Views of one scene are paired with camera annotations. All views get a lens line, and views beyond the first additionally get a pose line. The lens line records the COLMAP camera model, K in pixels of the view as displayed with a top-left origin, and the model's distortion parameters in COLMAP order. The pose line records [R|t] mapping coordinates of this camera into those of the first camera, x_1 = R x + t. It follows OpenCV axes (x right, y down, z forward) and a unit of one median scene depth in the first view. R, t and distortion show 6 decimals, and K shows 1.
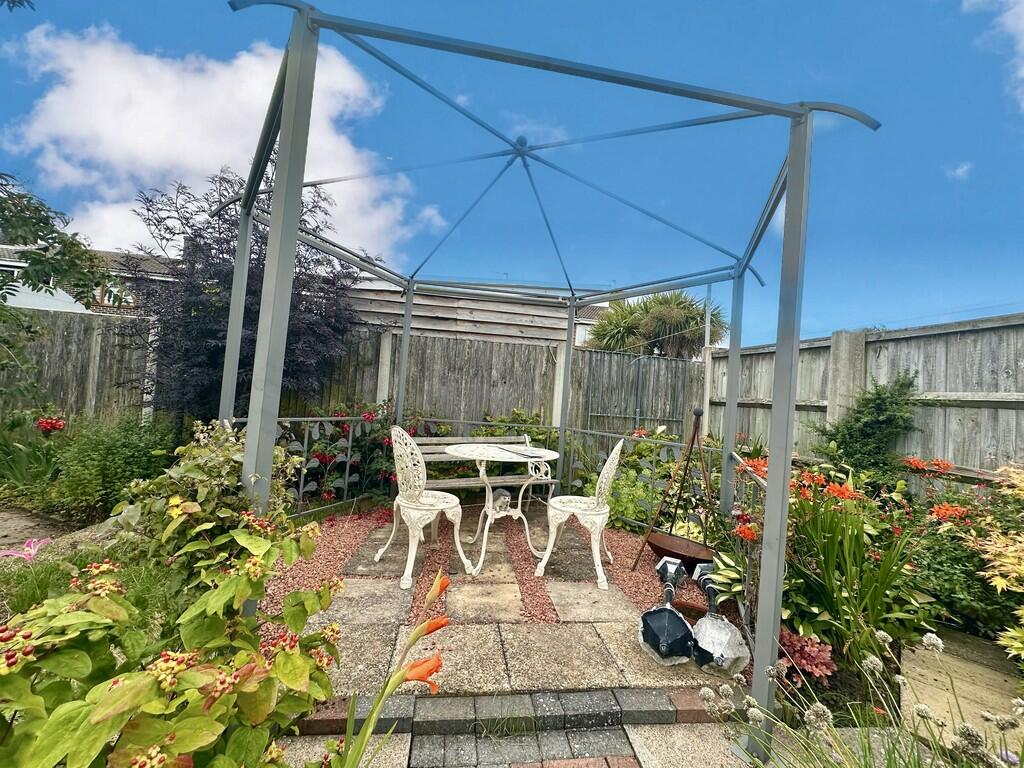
lens RADIAL K [[416.7, 0, 512.0], [0, 416.7, 384.0], [0, 0, 1]] dist [0.000140, -0.000007]
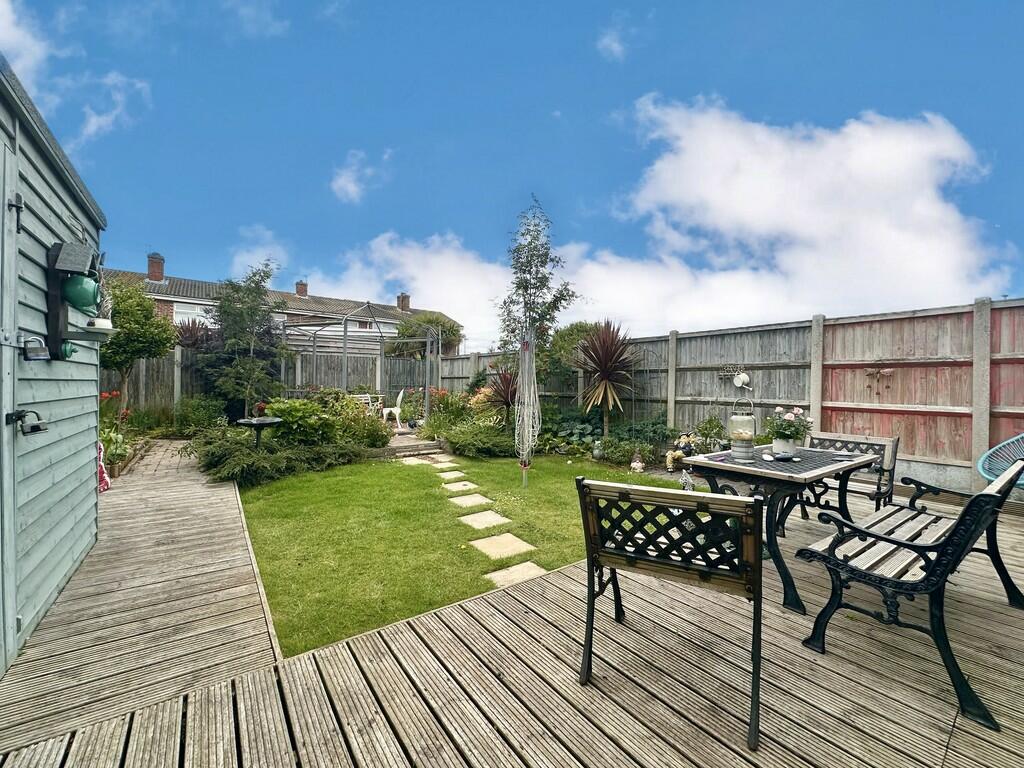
lens RADIAL K [[416.7, 0, 512.0], [0, 416.7, 384.0], [0, 0, 1]] dist [0.000140, -0.000007]
pose [[0.879226, -0.059668, 0.472653, -0.360729], [0.031251, 0.997212, 0.067756, -0.077595], [-0.475378, -0.044801, 0.878640, -1.549757]]
